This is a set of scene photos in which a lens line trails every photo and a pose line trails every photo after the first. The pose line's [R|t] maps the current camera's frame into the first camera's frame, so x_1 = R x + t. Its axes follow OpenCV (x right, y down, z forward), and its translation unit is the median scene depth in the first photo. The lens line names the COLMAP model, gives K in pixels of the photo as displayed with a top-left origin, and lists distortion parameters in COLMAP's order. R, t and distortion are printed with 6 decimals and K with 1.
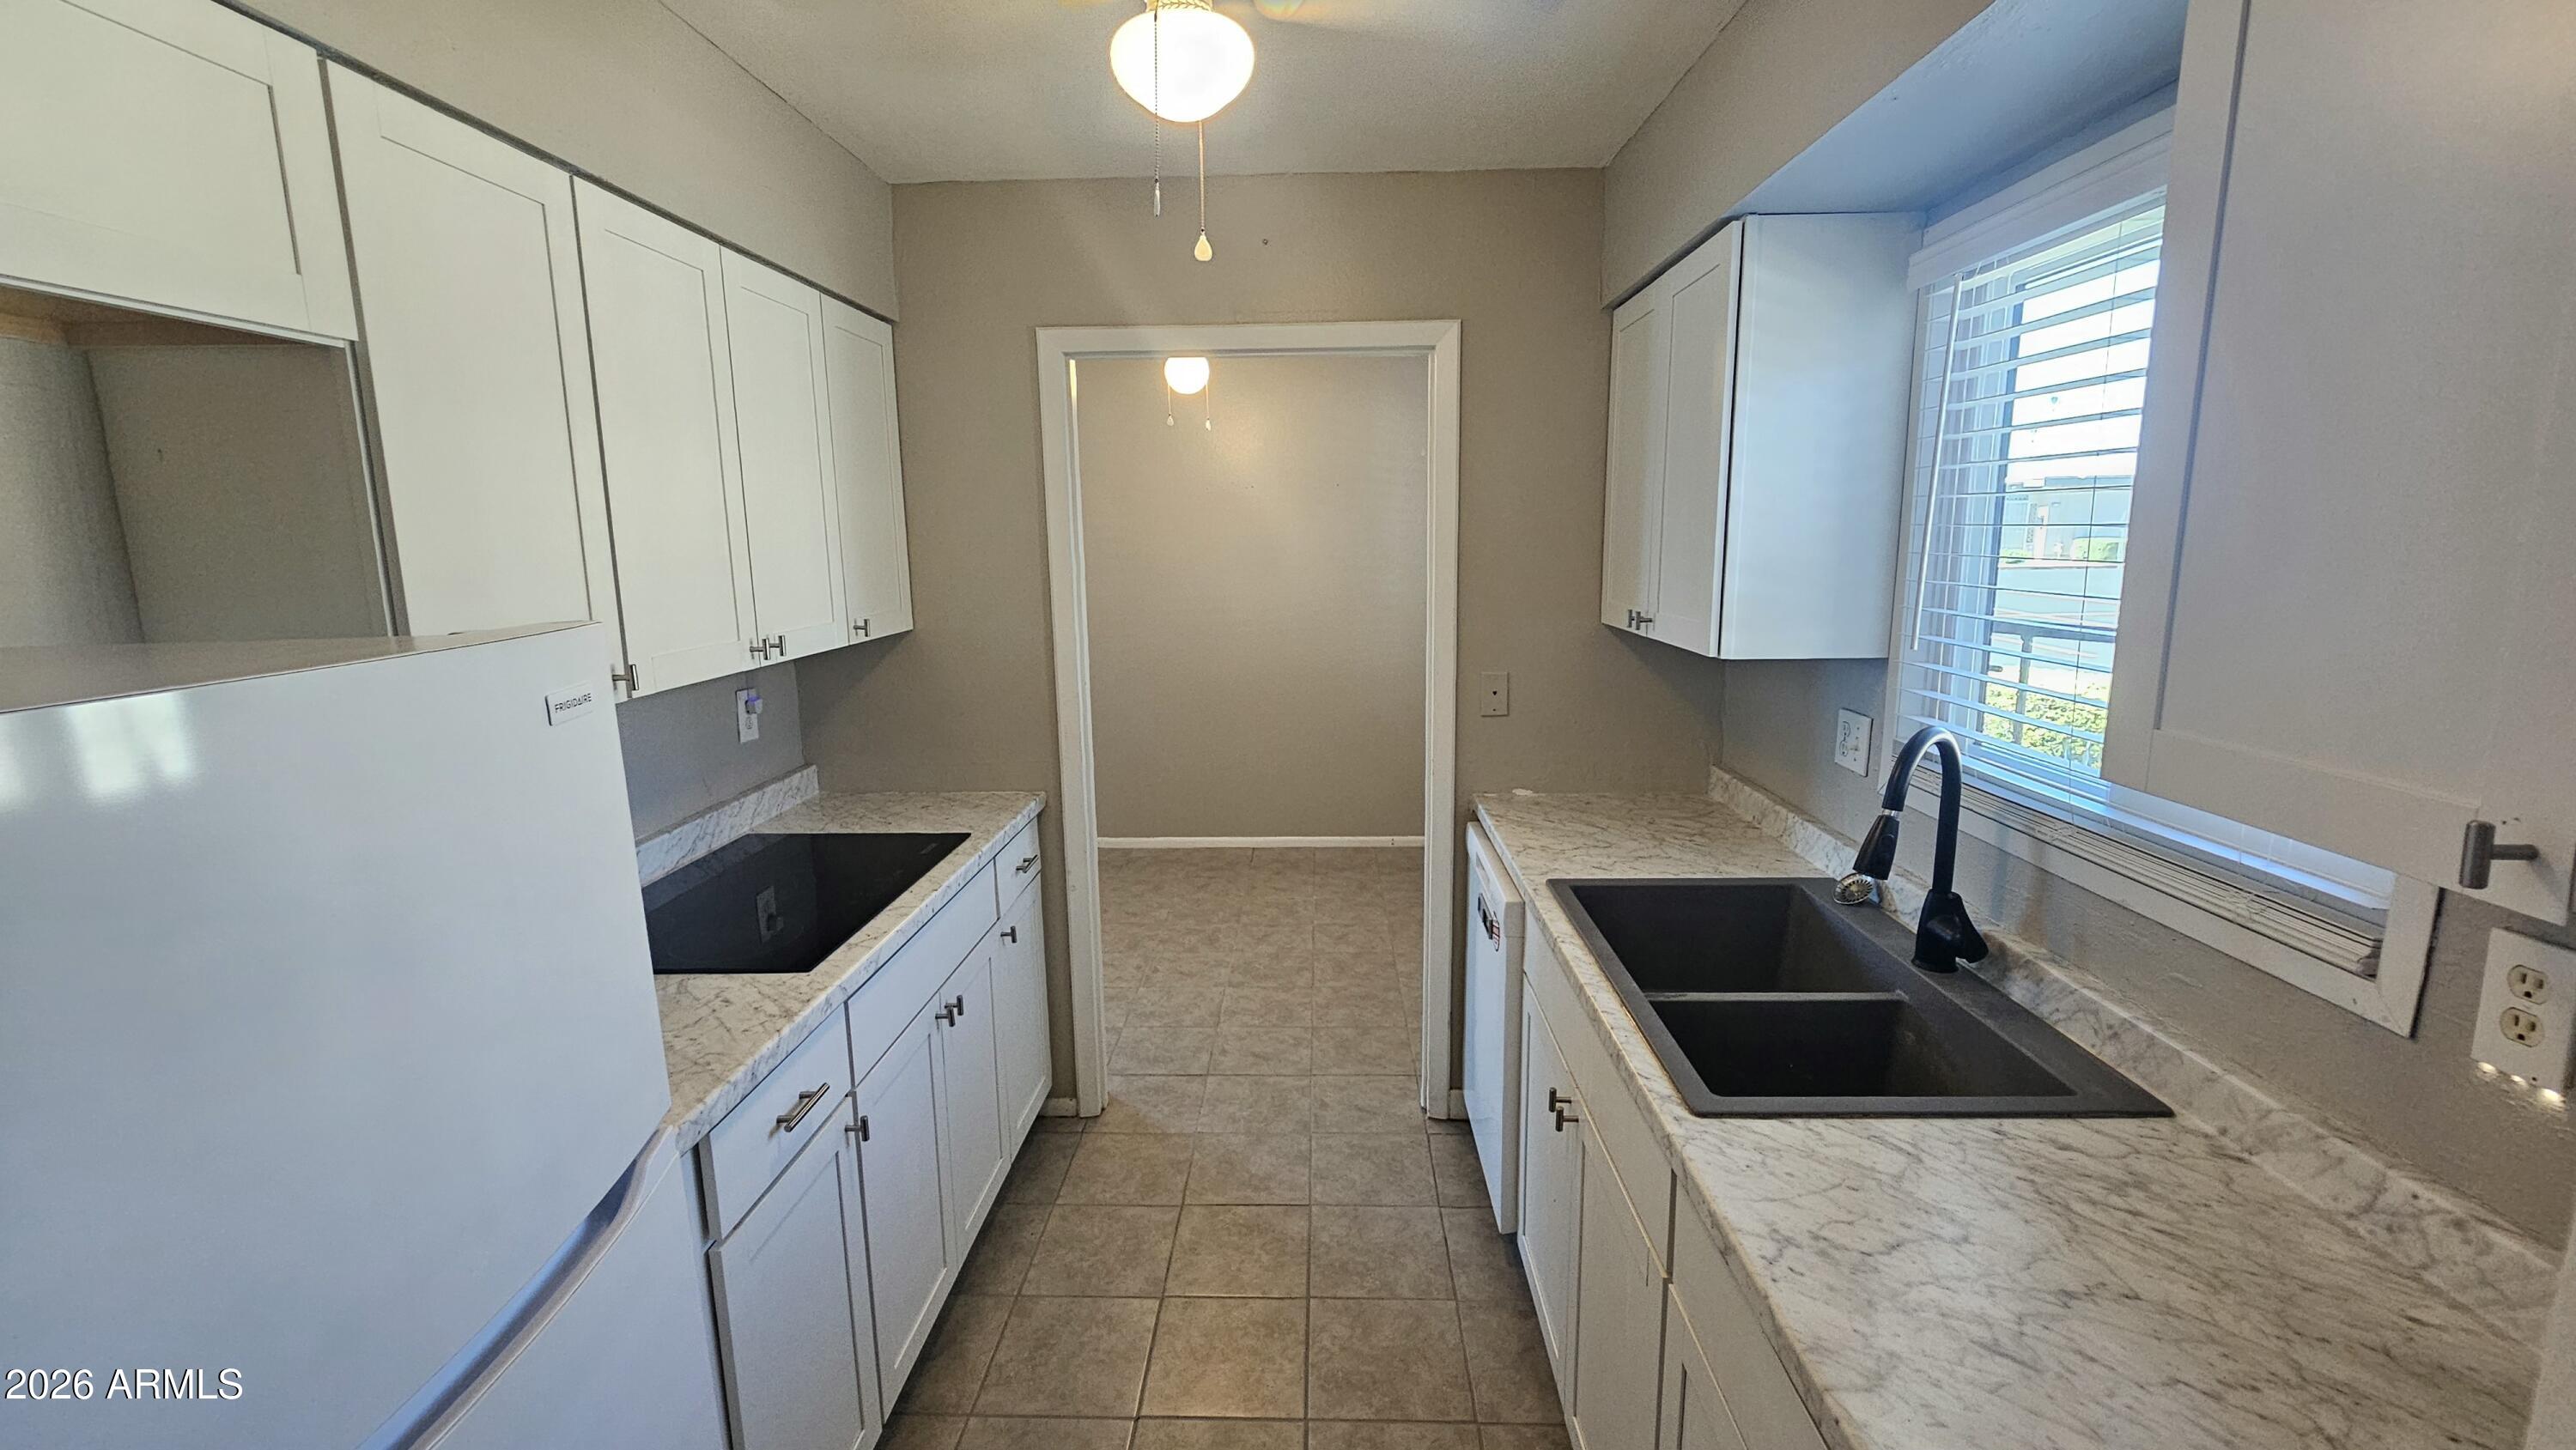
lens RADIAL K [[1058.2, 0, 1289.7], [0, 1058.2, 715.1], [0, 0, 1]] dist [0.001120, -0.000152]
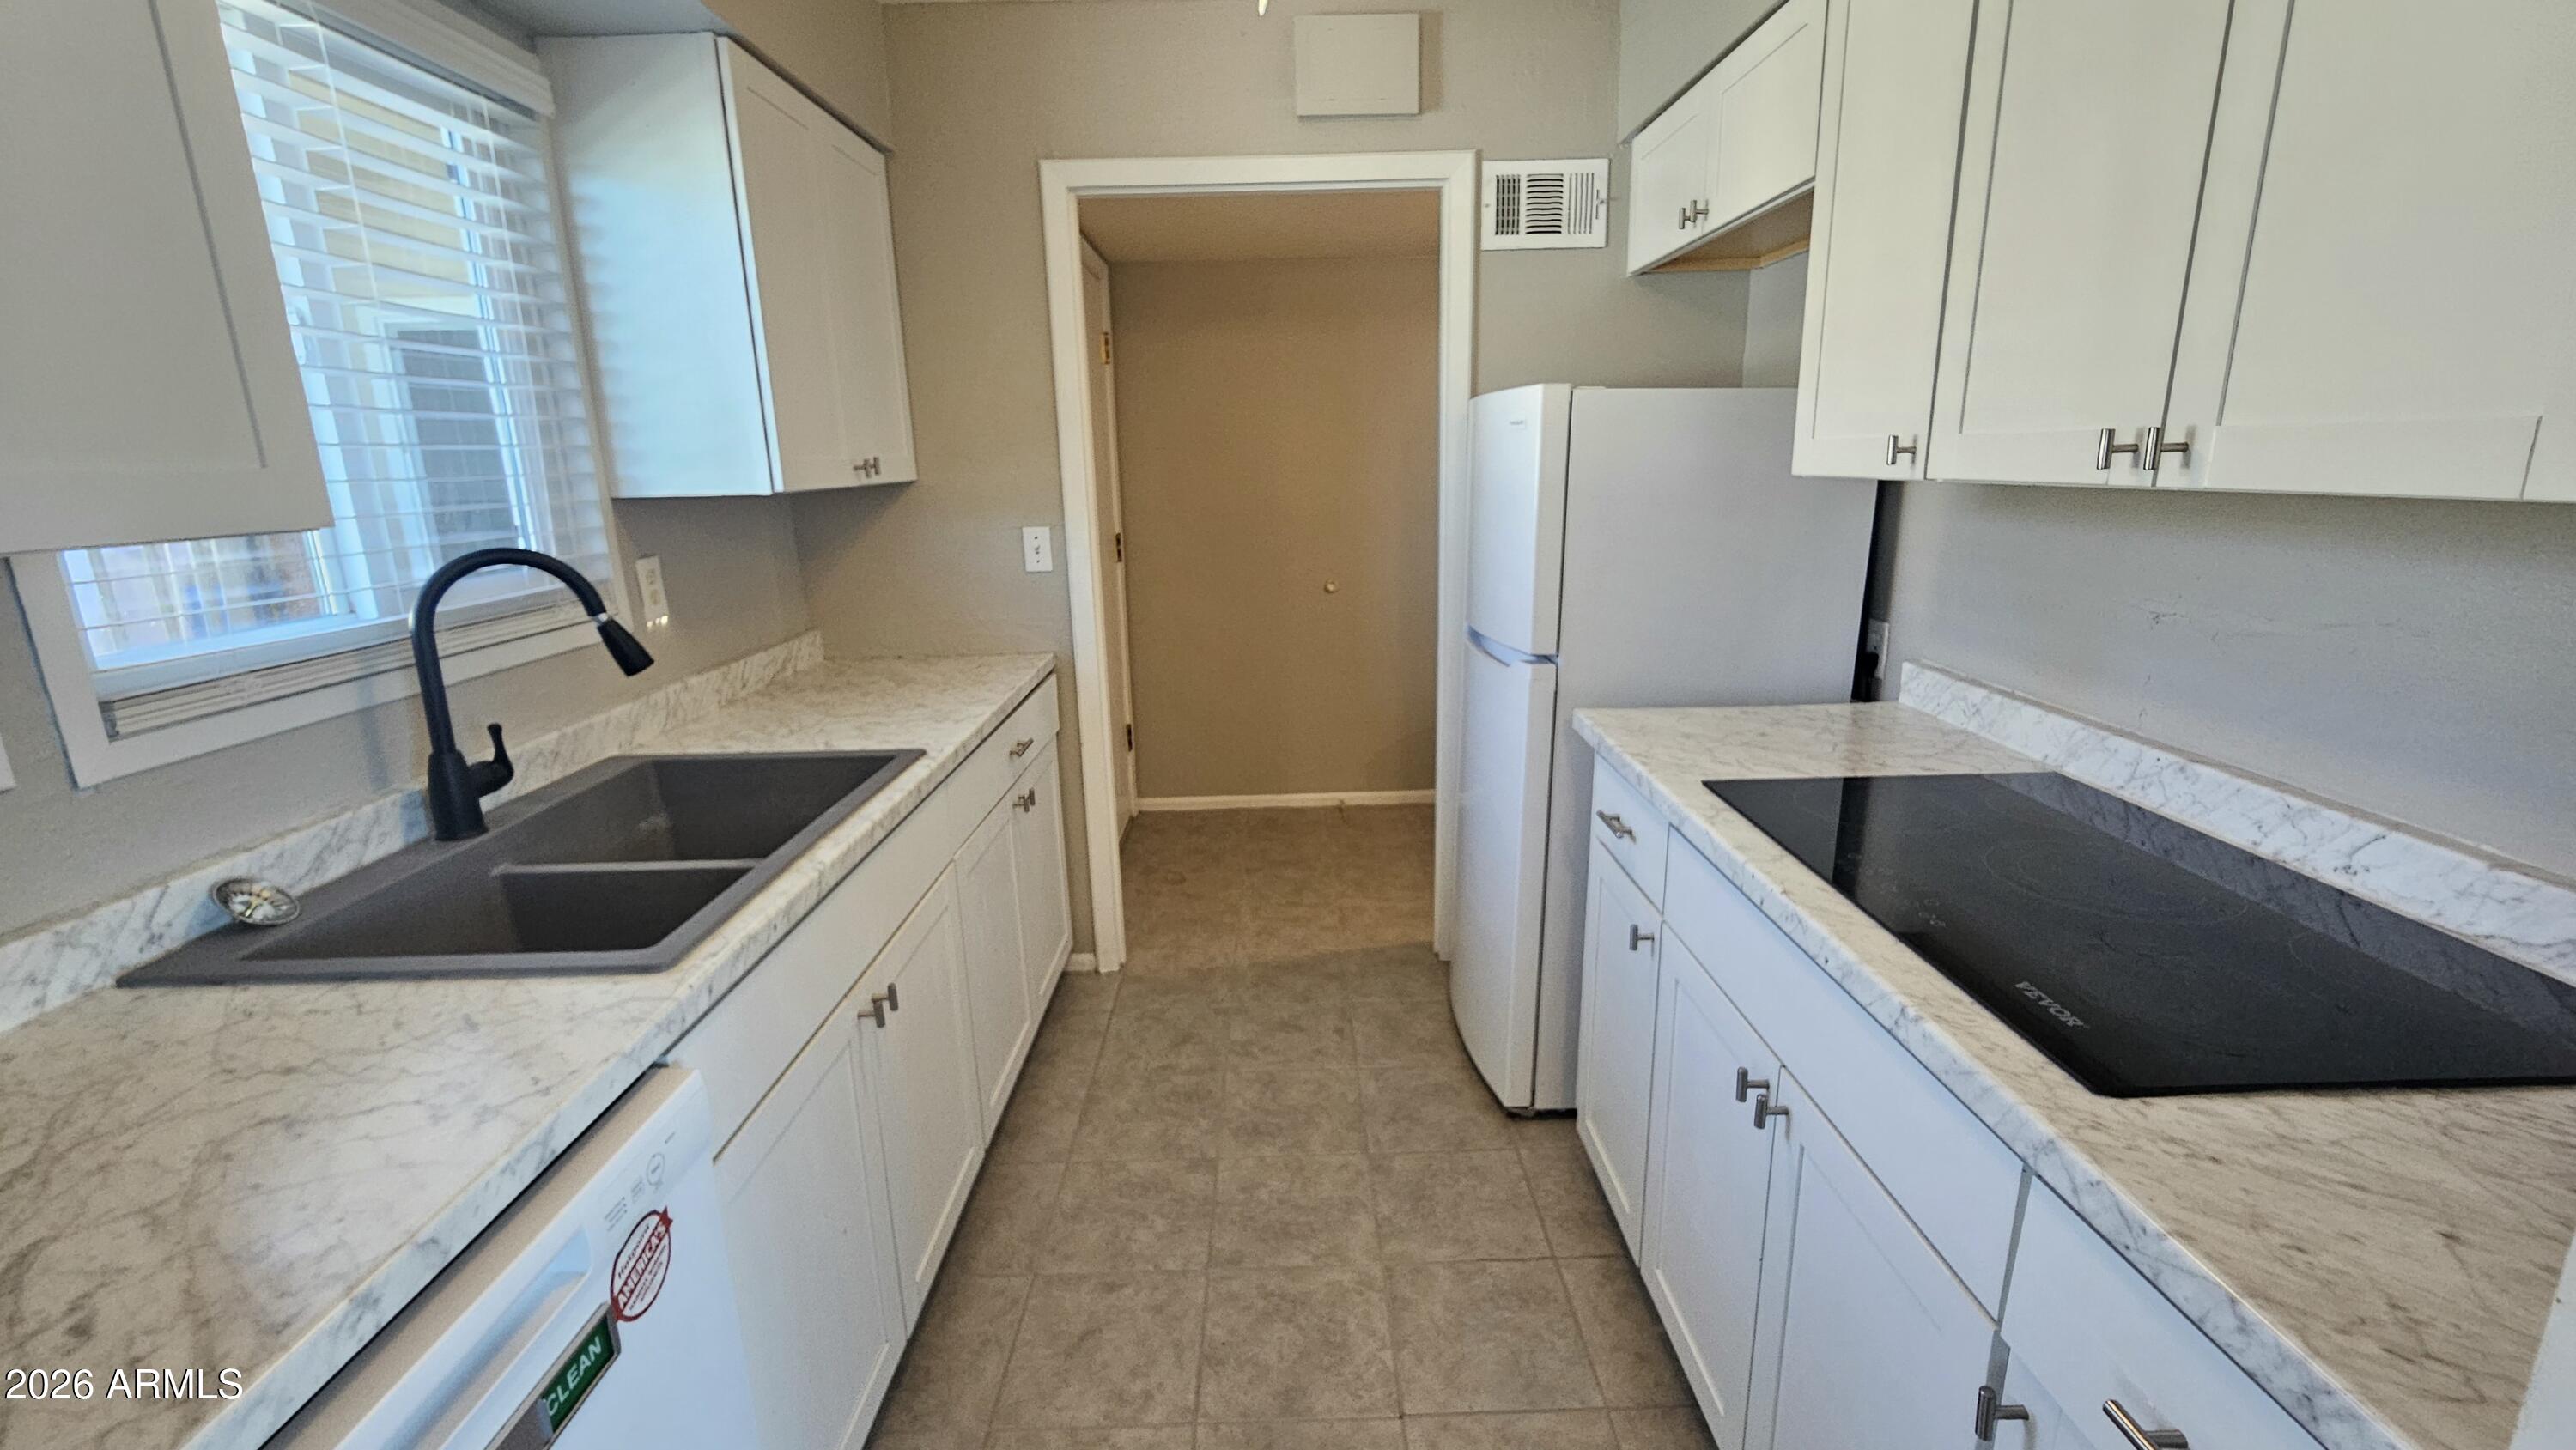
lens RADIAL K [[1058.2, 0, 1289.7], [0, 1058.2, 715.1], [0, 0, 1]] dist [0.001120, -0.000152]
pose [[-0.998385, 0.044002, -0.035921, -0.044658], [0.025838, 0.914972, 0.402688, -0.145125], [0.050586, 0.401110, -0.914632, 1.331359]]
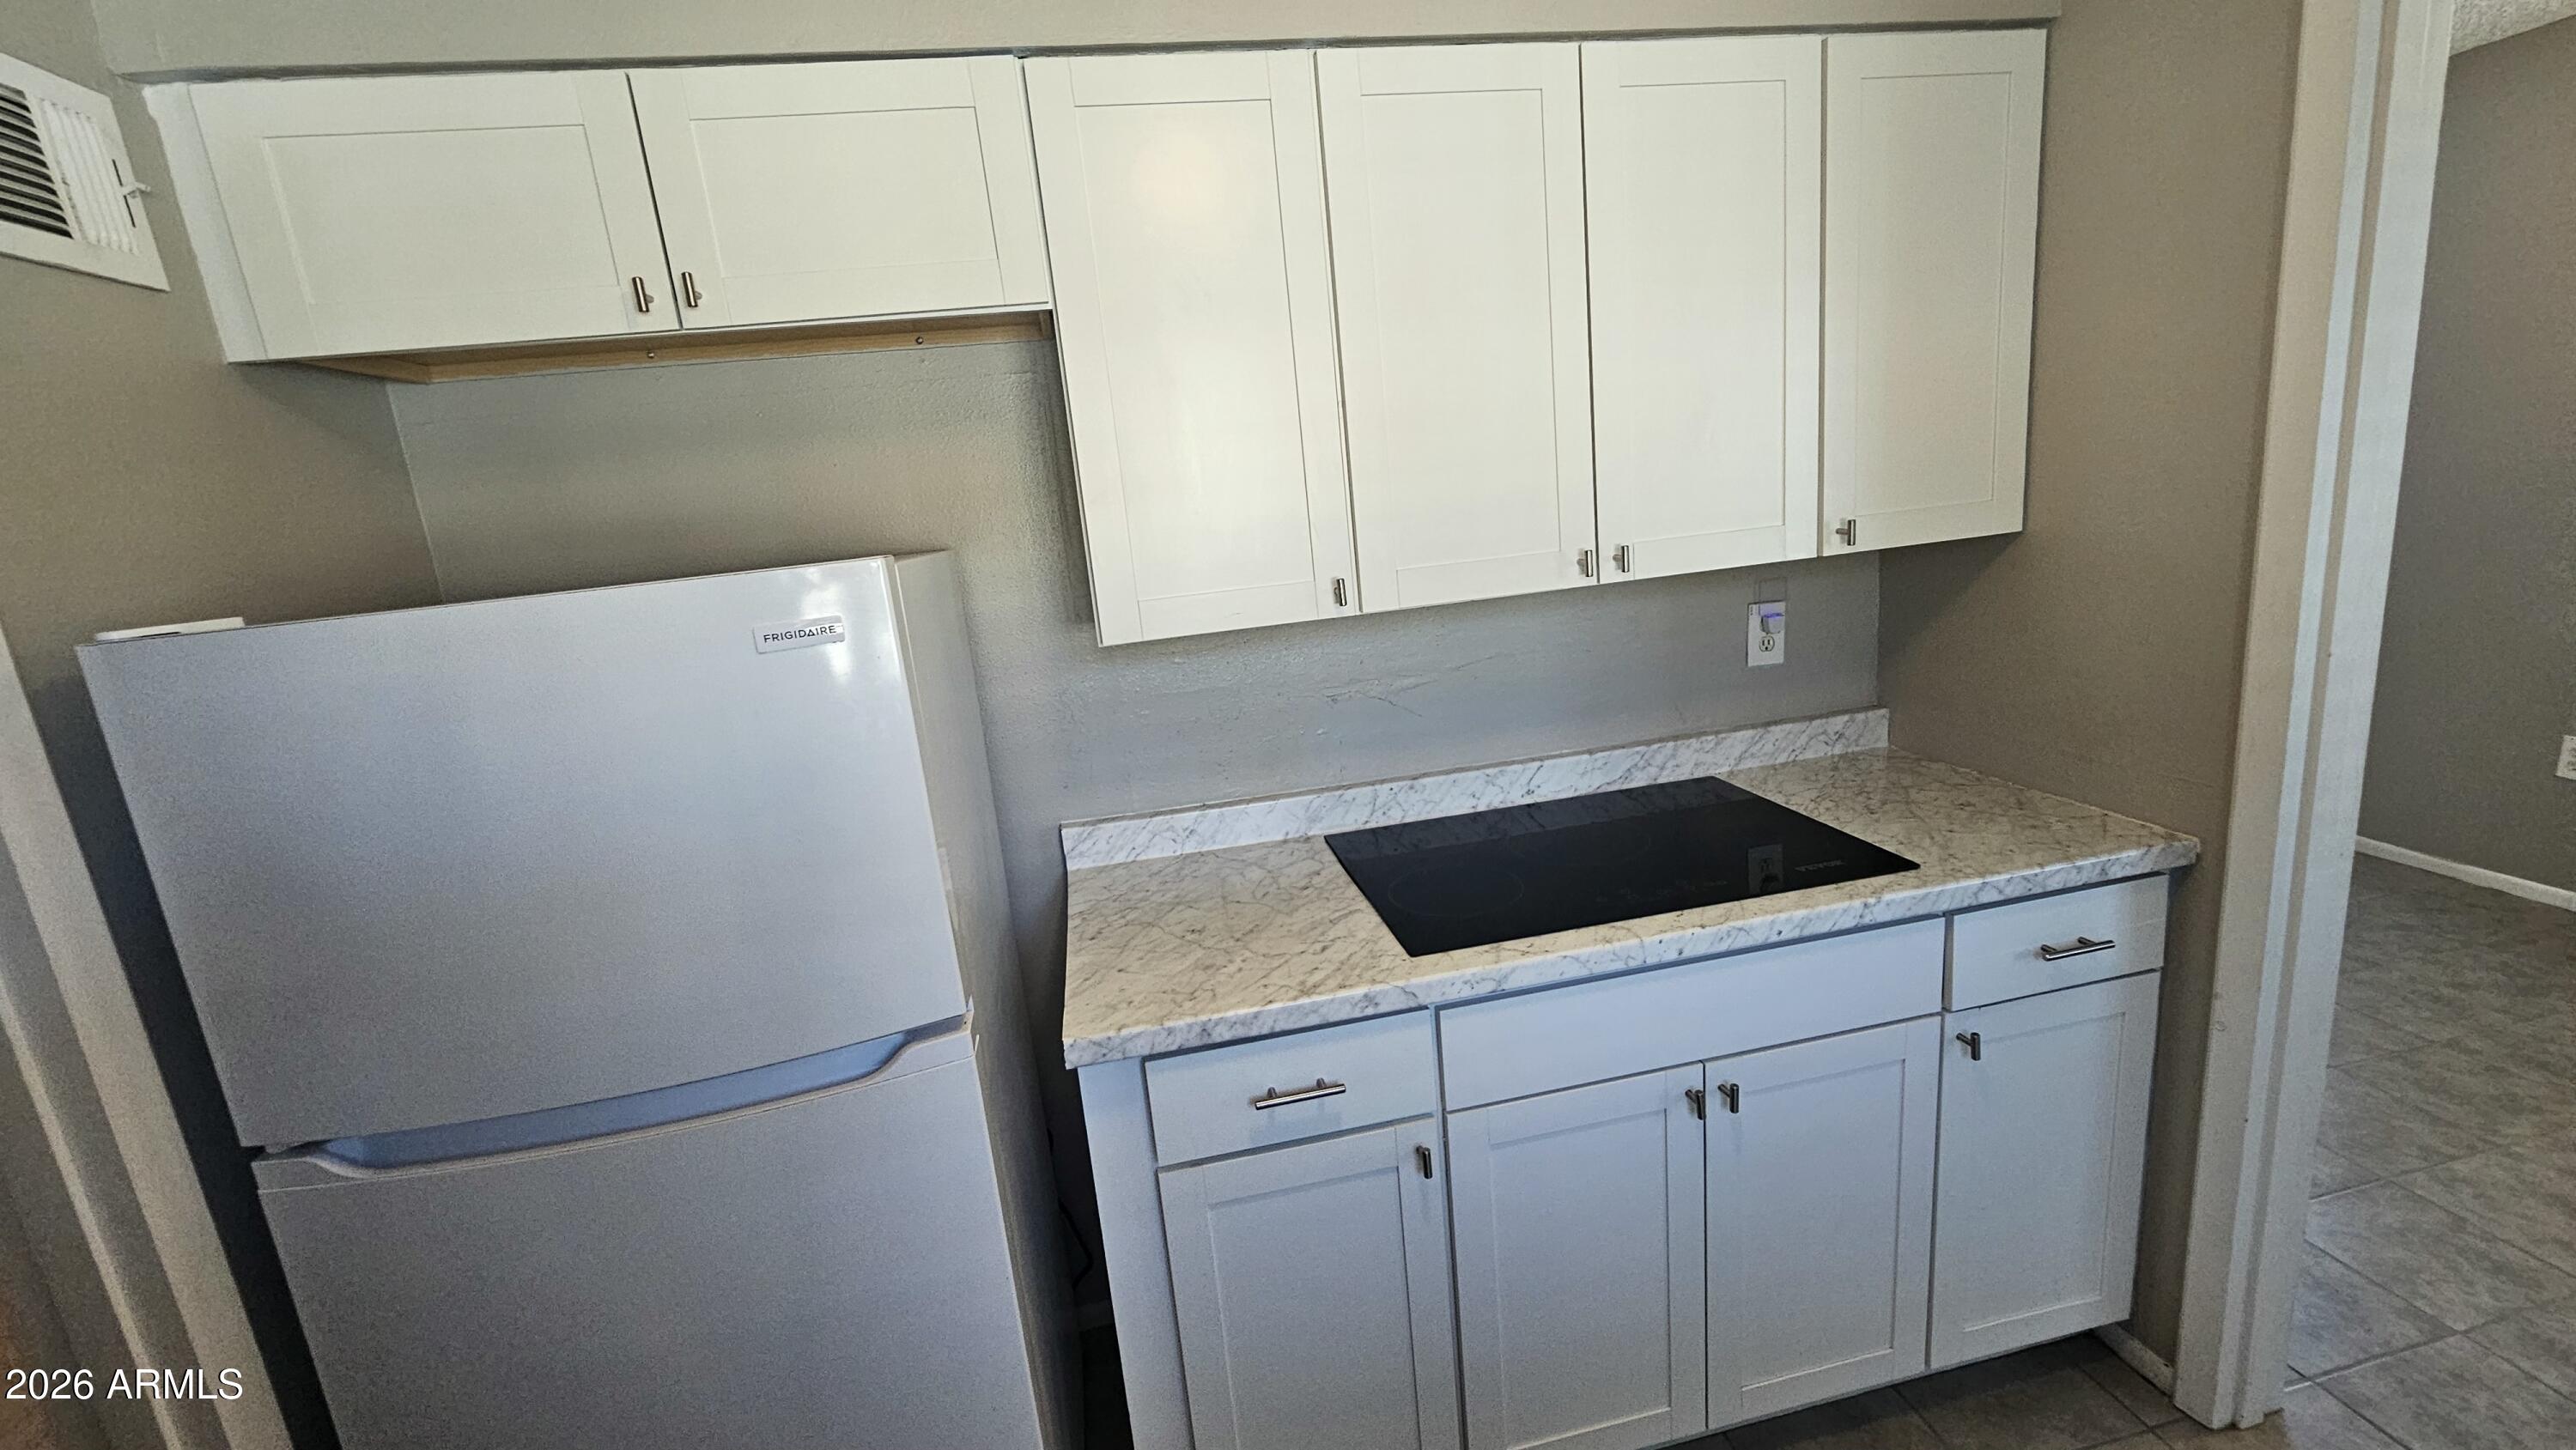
lens RADIAL K [[1058.2, 0, 1289.7], [0, 1058.2, 715.1], [0, 0, 1]] dist [0.001120, -0.000152]
pose [[0.226396, 0.201579, -0.952948, 0.215688], [-0.074027, 0.979082, 0.189520, -0.074066], [0.971218, 0.027637, 0.236583, 0.512954]]
